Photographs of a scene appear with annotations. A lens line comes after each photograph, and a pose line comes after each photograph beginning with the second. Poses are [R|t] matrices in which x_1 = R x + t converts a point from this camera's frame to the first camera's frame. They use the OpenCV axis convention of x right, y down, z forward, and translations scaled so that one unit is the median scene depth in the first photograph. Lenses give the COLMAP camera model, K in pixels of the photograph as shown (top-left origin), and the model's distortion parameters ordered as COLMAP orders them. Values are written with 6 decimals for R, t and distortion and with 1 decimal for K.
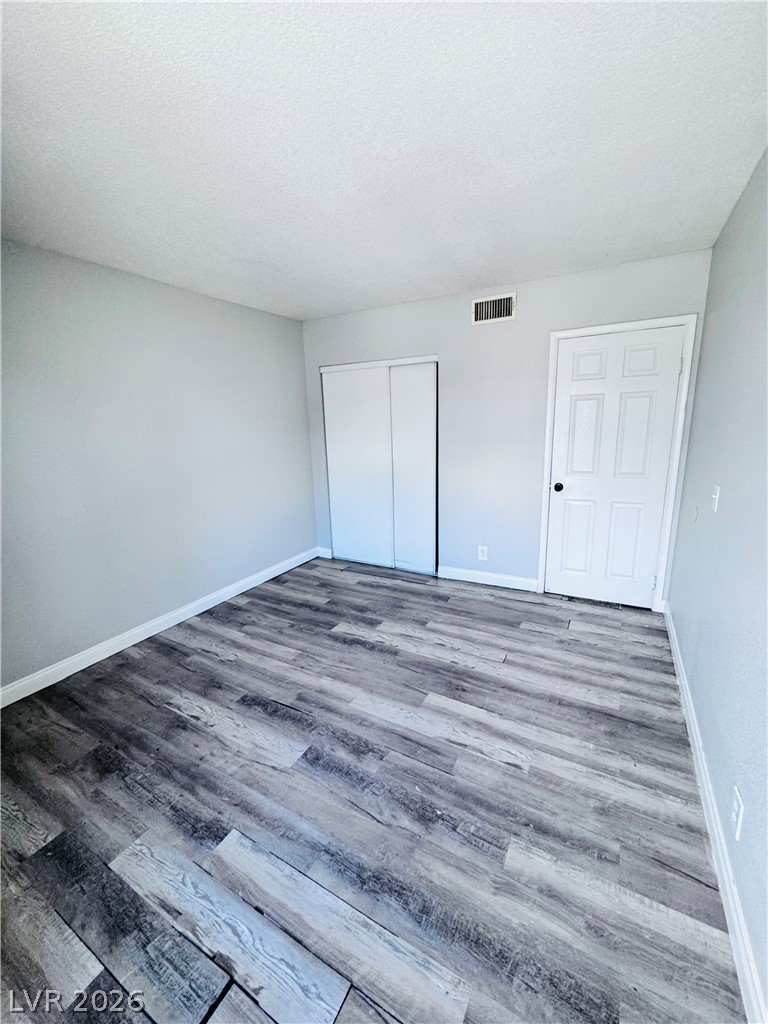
lens RADIAL K [[412.9, 0, 383.4], [0, 412.9, 511.6], [0, 0, 1]] dist [-0.004306, 0.000297]
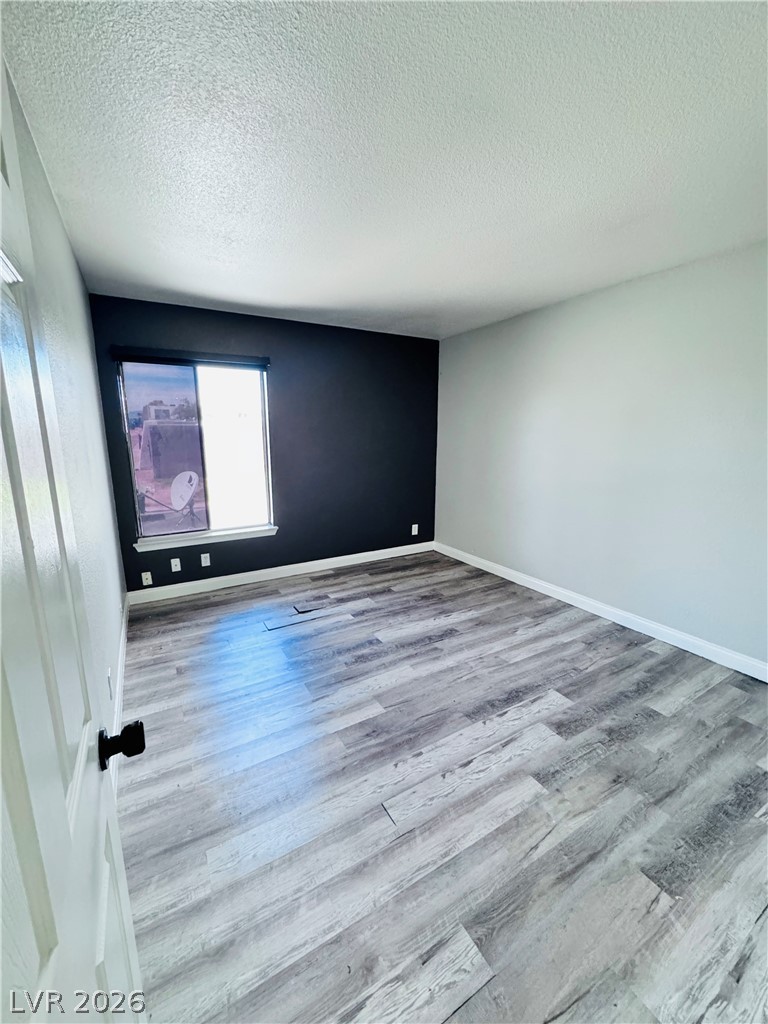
lens RADIAL K [[411.8, 0, 383.7], [0, 411.8, 511.0], [0, 0, 1]] dist [-0.005750, 0.001470]
pose [[-0.507703, 0.192896, -0.839660, 0.775429], [-0.172857, 0.931986, 0.318625, -0.274300], [0.844013, 0.306908, -0.439829, 1.204541]]
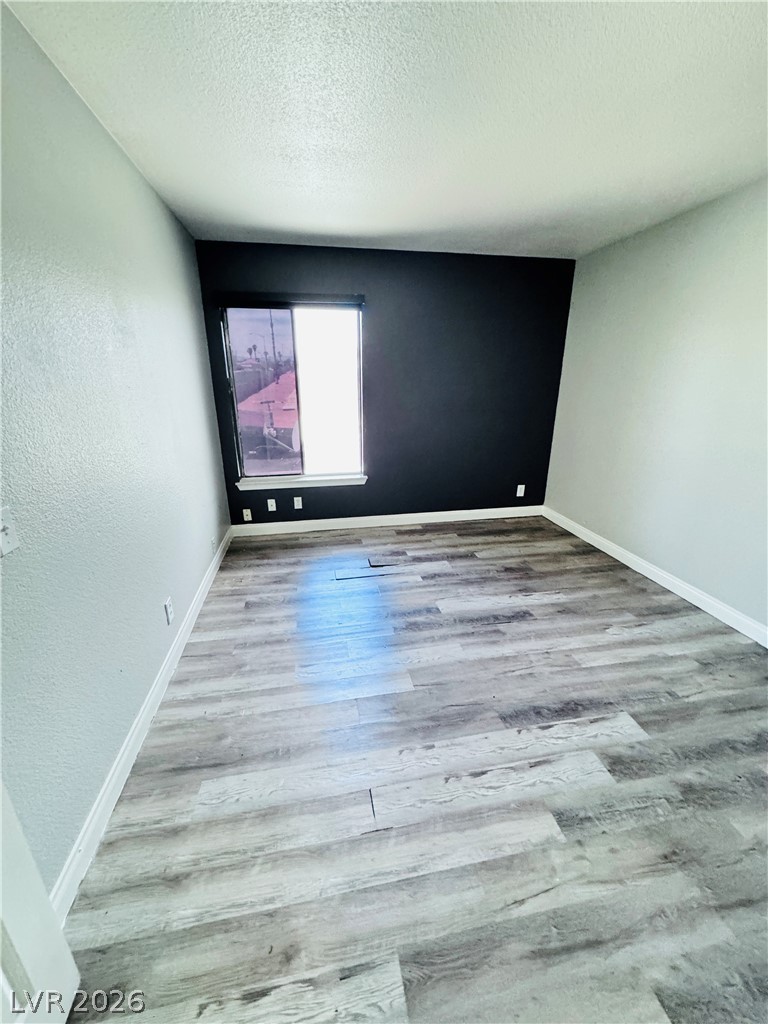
lens RADIAL K [[411.8, 0, 383.7], [0, 411.8, 511.0], [0, 0, 1]] dist [-0.005750, 0.001470]
pose [[-0.767747, 0.231378, -0.597519, 0.569175], [-0.116854, 0.866328, 0.485615, -0.296243], [0.630008, 0.442652, -0.638083, 1.281308]]
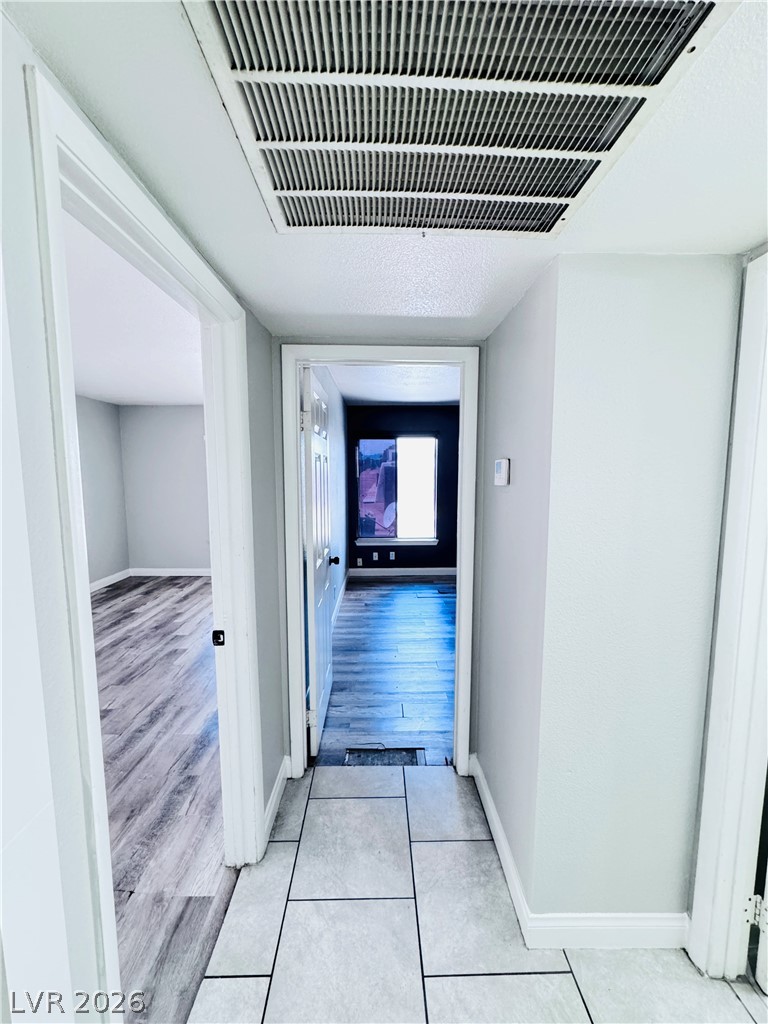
lens RADIAL K [[411.8, 0, 383.7], [0, 411.8, 511.0], [0, 0, 1]] dist [-0.005750, 0.001470]
pose [[-0.868466, 0.080763, -0.489126, 1.095334], [-0.081524, 0.949942, 0.301602, -0.499104], [0.488999, 0.301807, -0.818408, 1.951319]]
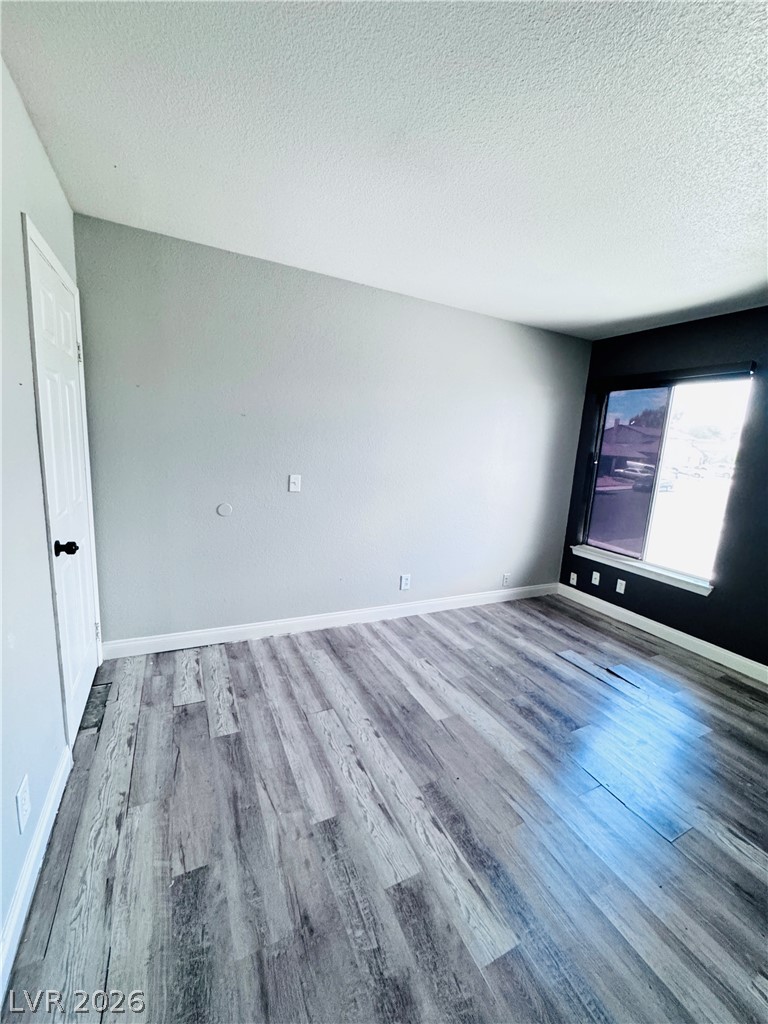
lens RADIAL K [[411.8, 0, 383.7], [0, 411.8, 511.0], [0, 0, 1]] dist [-0.005750, 0.001470]
pose [[-0.825984, -0.116936, 0.551432, -0.238240], [0.086881, 0.940148, 0.329504, -0.315703], [-0.556959, 0.320074, -0.766388, 1.548900]]
